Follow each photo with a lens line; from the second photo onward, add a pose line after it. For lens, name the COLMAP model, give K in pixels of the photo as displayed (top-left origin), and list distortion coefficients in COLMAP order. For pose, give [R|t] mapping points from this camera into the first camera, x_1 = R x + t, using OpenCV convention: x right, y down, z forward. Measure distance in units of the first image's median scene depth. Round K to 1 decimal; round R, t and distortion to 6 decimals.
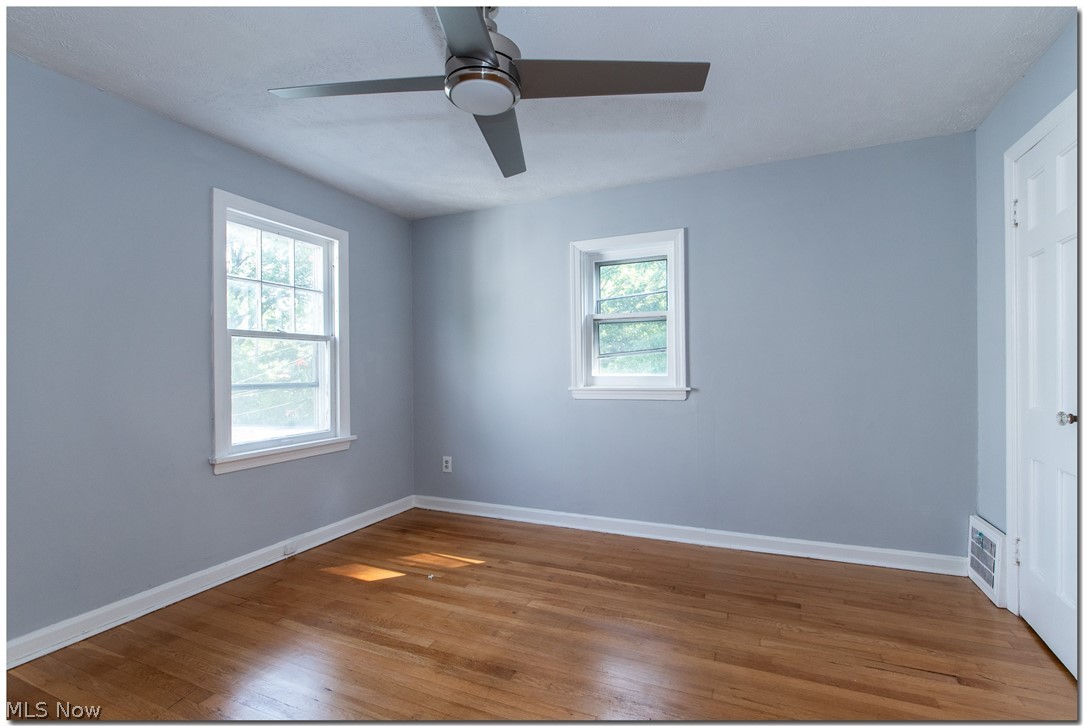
lens RADIAL K [[496.3, 0, 541.6], [0, 496.3, 365.4], [0, 0, 1]] dist [0.012841, -0.001645]
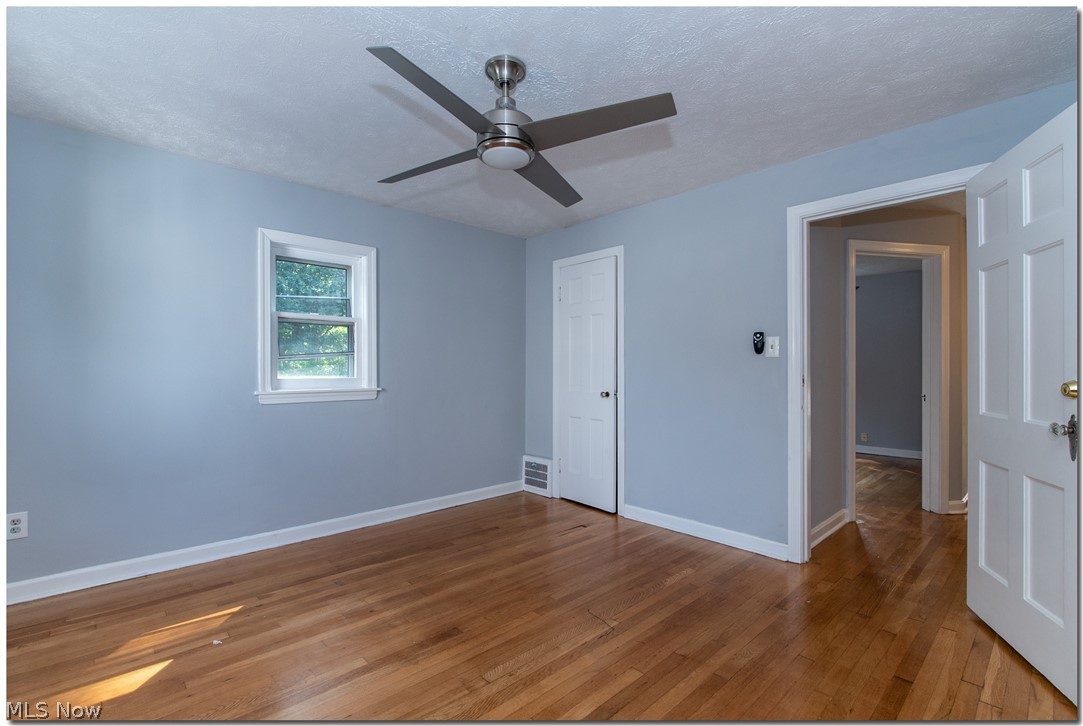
lens RADIAL K [[496.3, 0, 542.0], [0, 496.3, 365.6], [0, 0, 1]] dist [0.012841, -0.001645]
pose [[0.398434, 0.018377, 0.917013, -0.678459], [-0.010821, 0.999824, -0.015335, 0.007652], [-0.917133, -0.003813, 0.398562, 0.222747]]
